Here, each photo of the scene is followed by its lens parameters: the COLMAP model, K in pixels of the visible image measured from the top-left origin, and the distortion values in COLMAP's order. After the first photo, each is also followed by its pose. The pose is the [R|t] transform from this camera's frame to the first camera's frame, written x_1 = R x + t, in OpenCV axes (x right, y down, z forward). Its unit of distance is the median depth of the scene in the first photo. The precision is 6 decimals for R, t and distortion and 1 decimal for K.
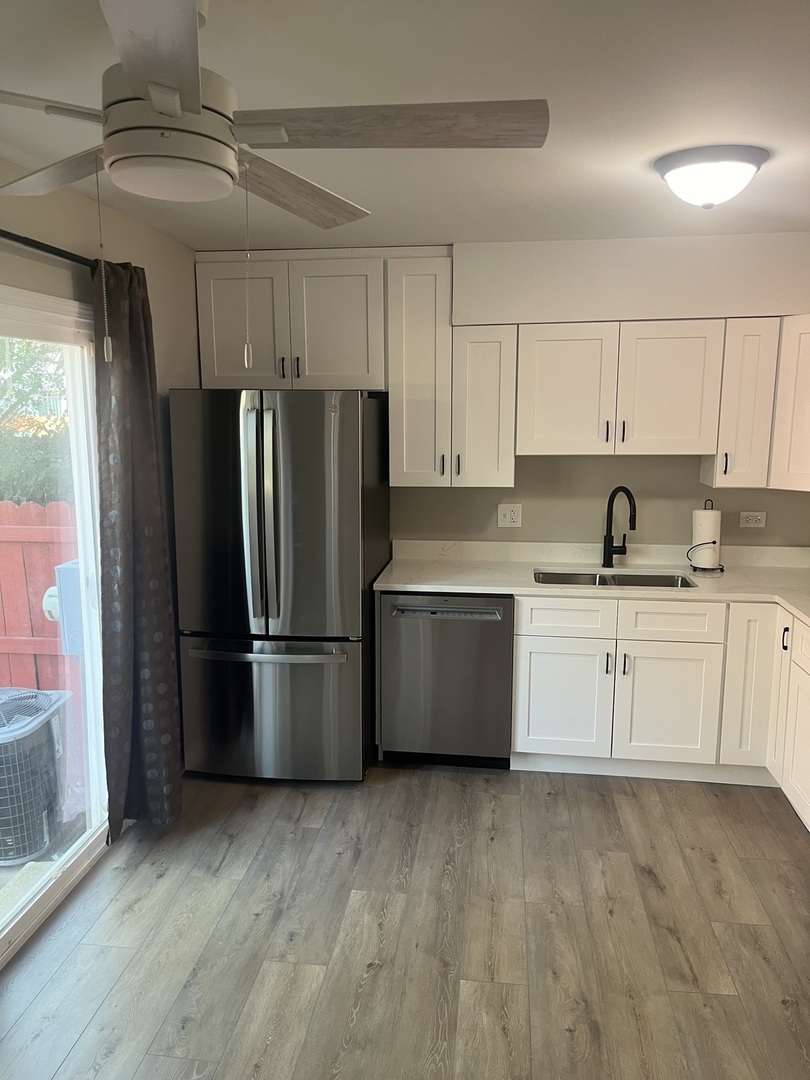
lens RADIAL K [[815.4, 0, 400.7], [0, 815.4, 541.6], [0, 0, 1]] dist [0.070355, -0.095670]
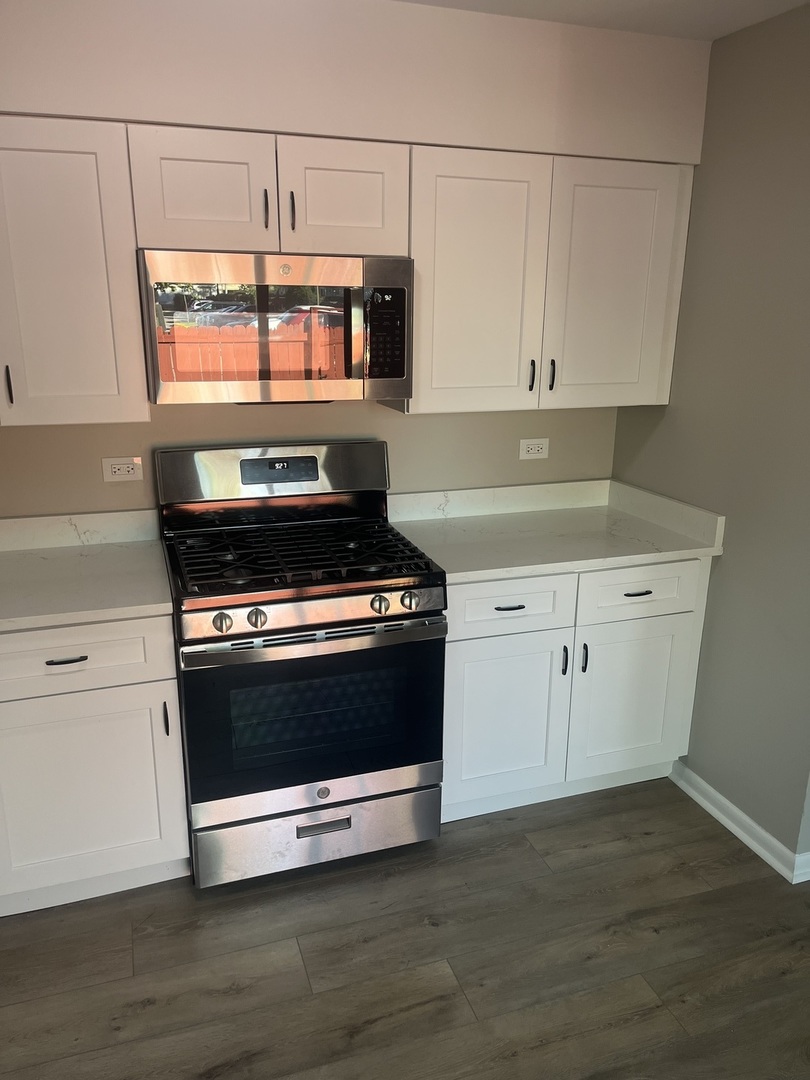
lens RADIAL K [[815.4, 0, 400.7], [0, 815.4, 541.6], [0, 0, 1]] dist [0.070355, -0.095670]
pose [[-0.443038, -0.248692, 0.861319, -0.141846], [0.137085, 0.930662, 0.339227, -0.114226], [-0.885960, 0.268364, -0.378226, 0.784401]]
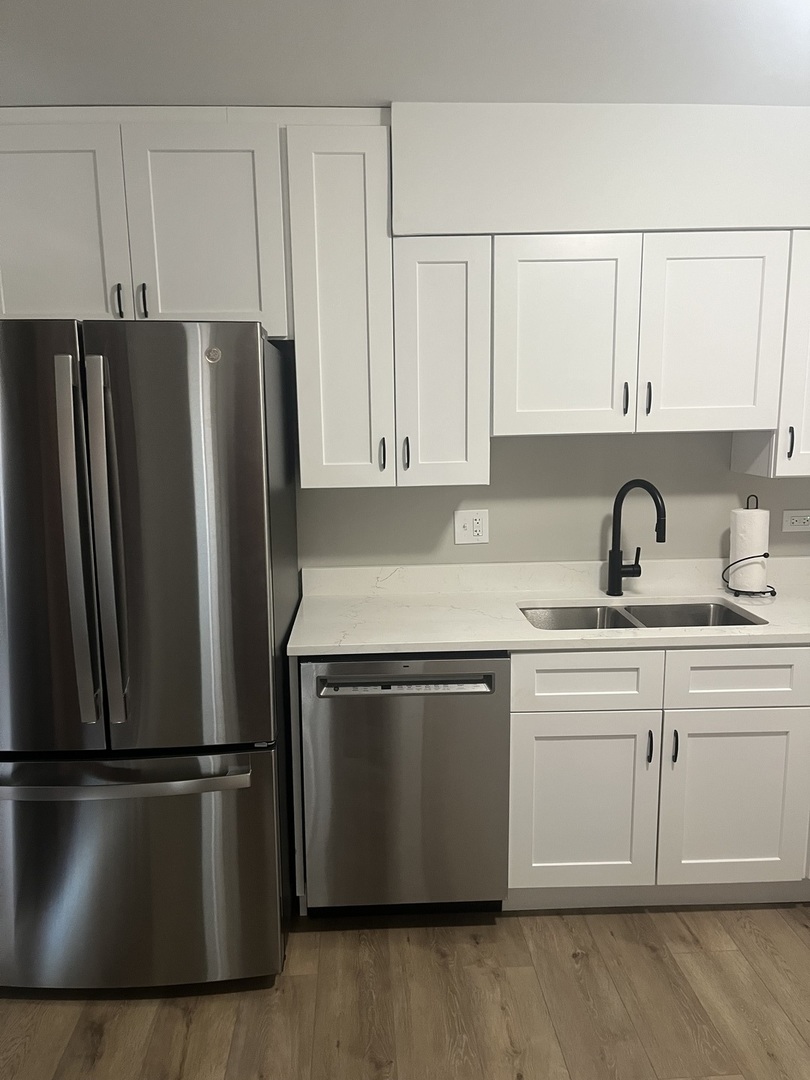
lens RADIAL K [[815.4, 0, 400.7], [0, 815.4, 541.6], [0, 0, 1]] dist [0.070355, -0.095670]
pose [[0.983218, -0.039904, 0.178016, -0.054124], [0.040498, 0.999180, 0.000296, -0.023670], [-0.177882, 0.006918, 0.984027, 0.361598]]
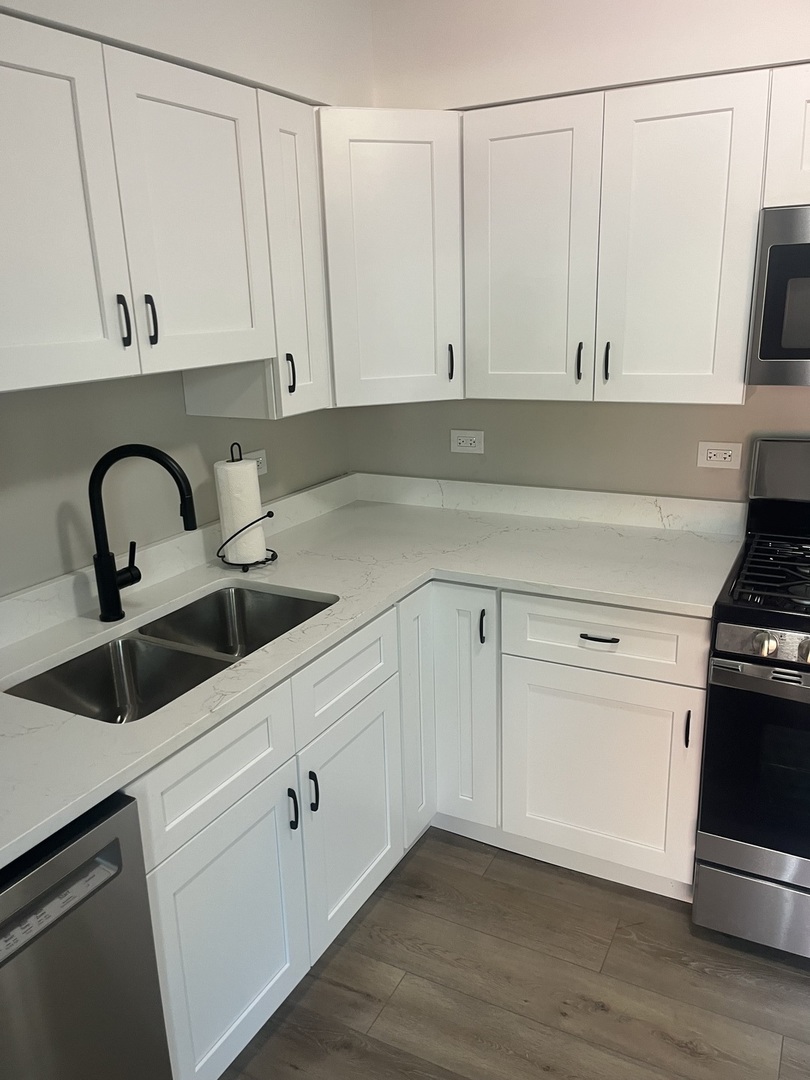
lens RADIAL K [[815.4, 0, 400.7], [0, 815.4, 541.6], [0, 0, 1]] dist [0.070355, -0.095670]
pose [[0.350580, -0.274523, 0.895394, -0.108130], [0.182782, 0.957744, 0.222074, -0.092110], [-0.918523, 0.085807, 0.385944, 0.700943]]
